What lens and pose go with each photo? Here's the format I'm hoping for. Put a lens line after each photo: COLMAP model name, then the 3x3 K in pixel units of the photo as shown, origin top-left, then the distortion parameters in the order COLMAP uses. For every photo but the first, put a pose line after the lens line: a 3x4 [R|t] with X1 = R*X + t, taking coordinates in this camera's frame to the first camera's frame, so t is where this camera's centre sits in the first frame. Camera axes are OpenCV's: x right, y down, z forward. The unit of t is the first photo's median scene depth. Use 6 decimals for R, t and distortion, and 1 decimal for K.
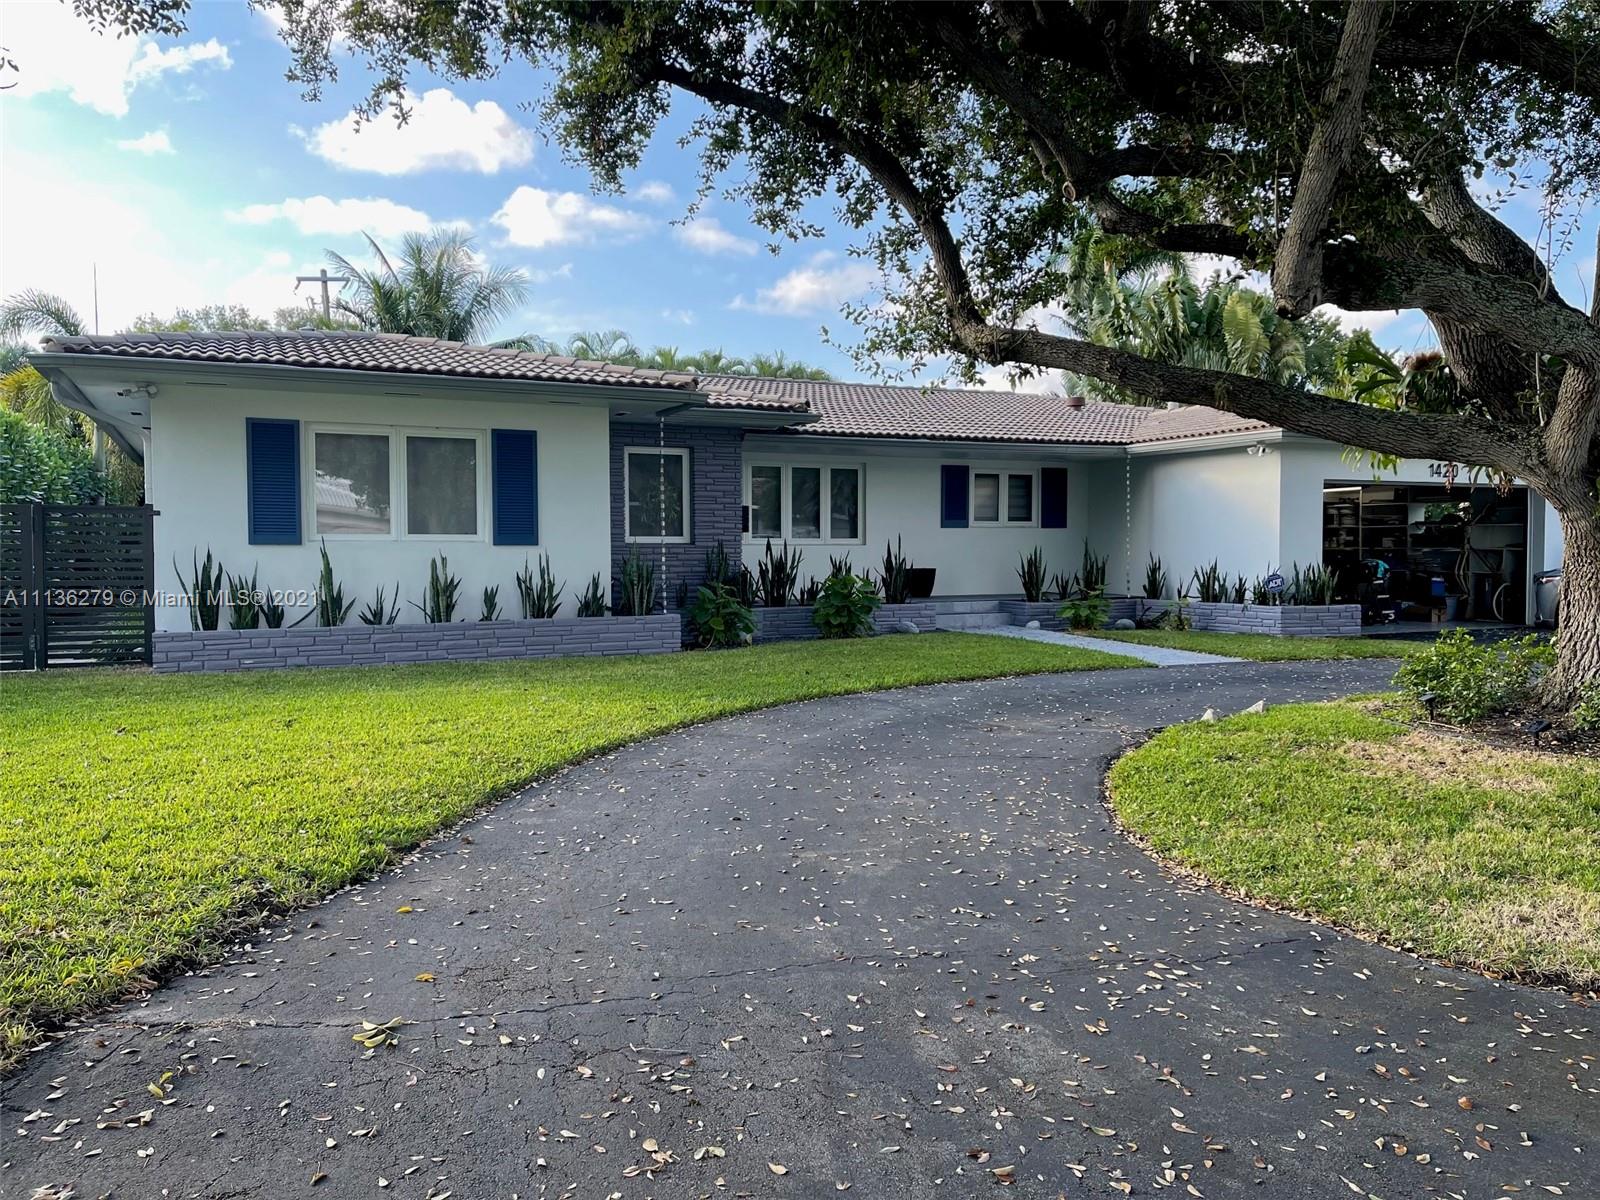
lens RADIAL K [[1208.8, 0, 797.9], [0, 1208.8, 596.2], [0, 0, 1]] dist [0.013014, 0.000993]
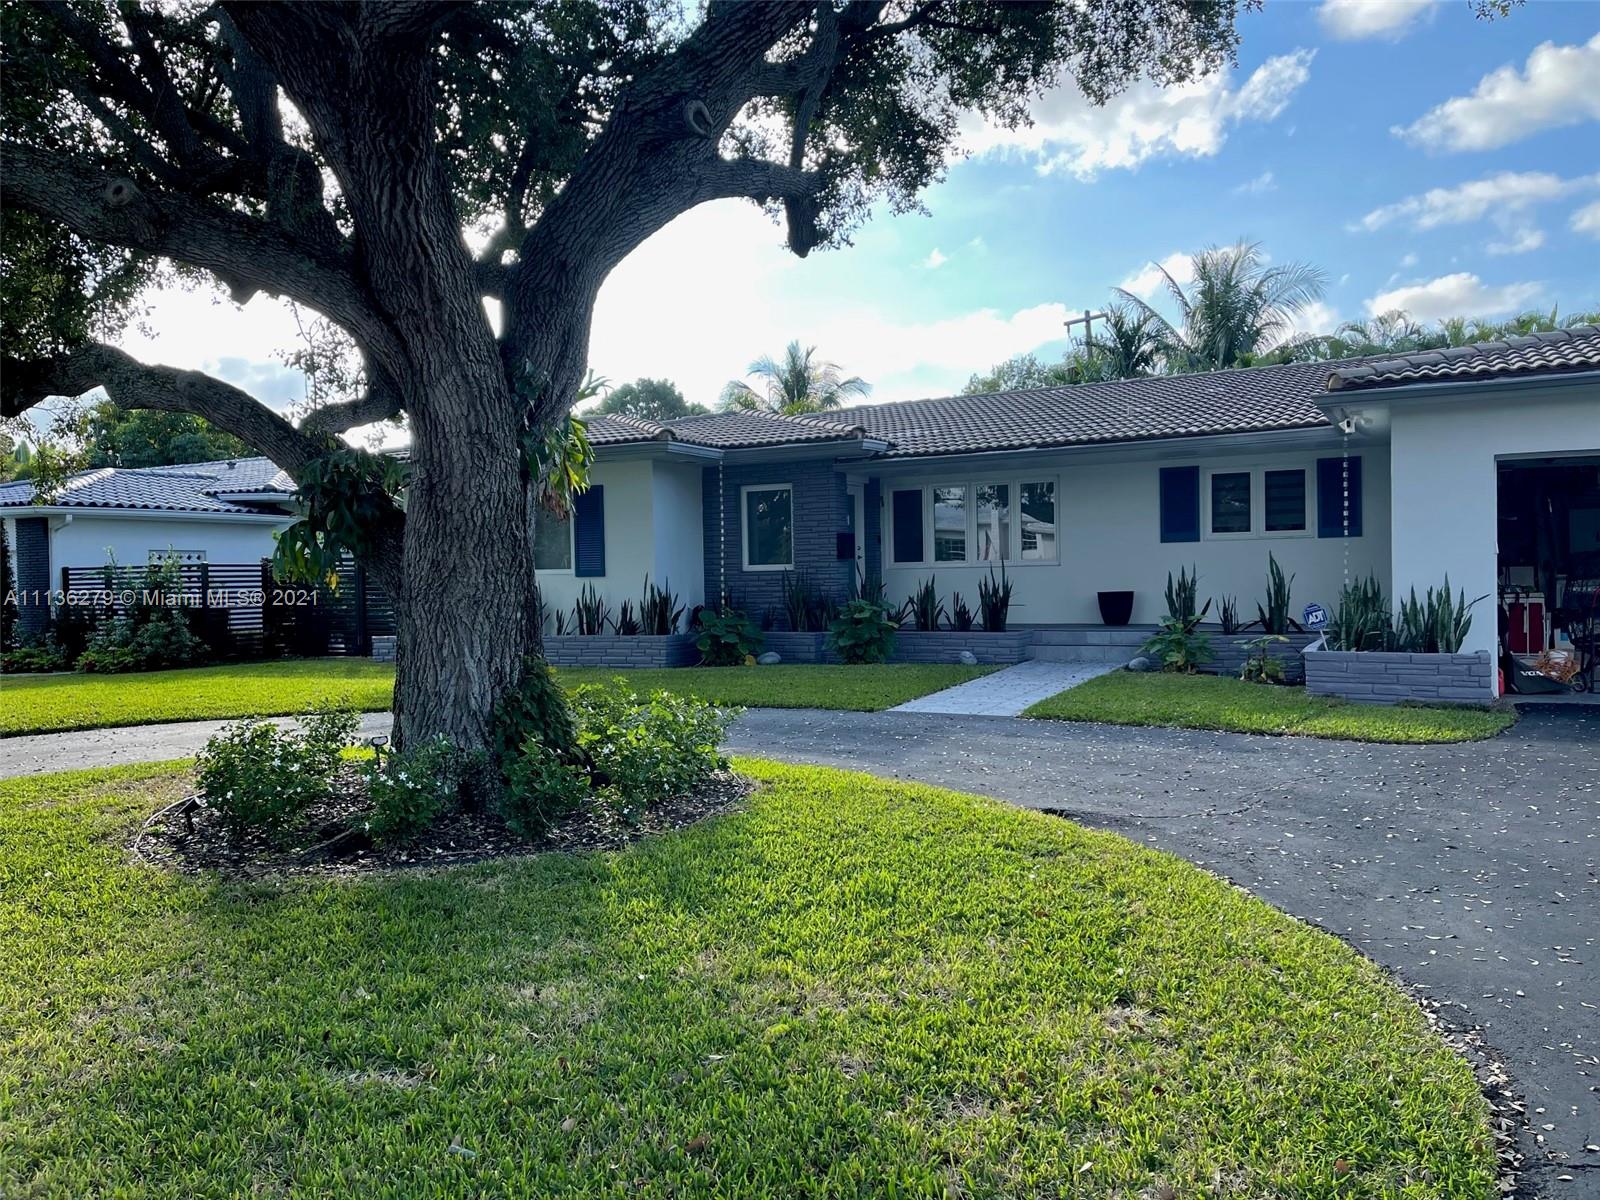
lens RADIAL K [[1208.8, 0, 797.8], [0, 1208.8, 600.6], [0, 0, 1]] dist [0.013014, 0.000993]
pose [[0.592543, 0.006871, -0.805509, 0.642283], [-0.010933, 0.999940, 0.000487, -0.014204], [0.805465, 0.008518, 0.592583, 0.297027]]
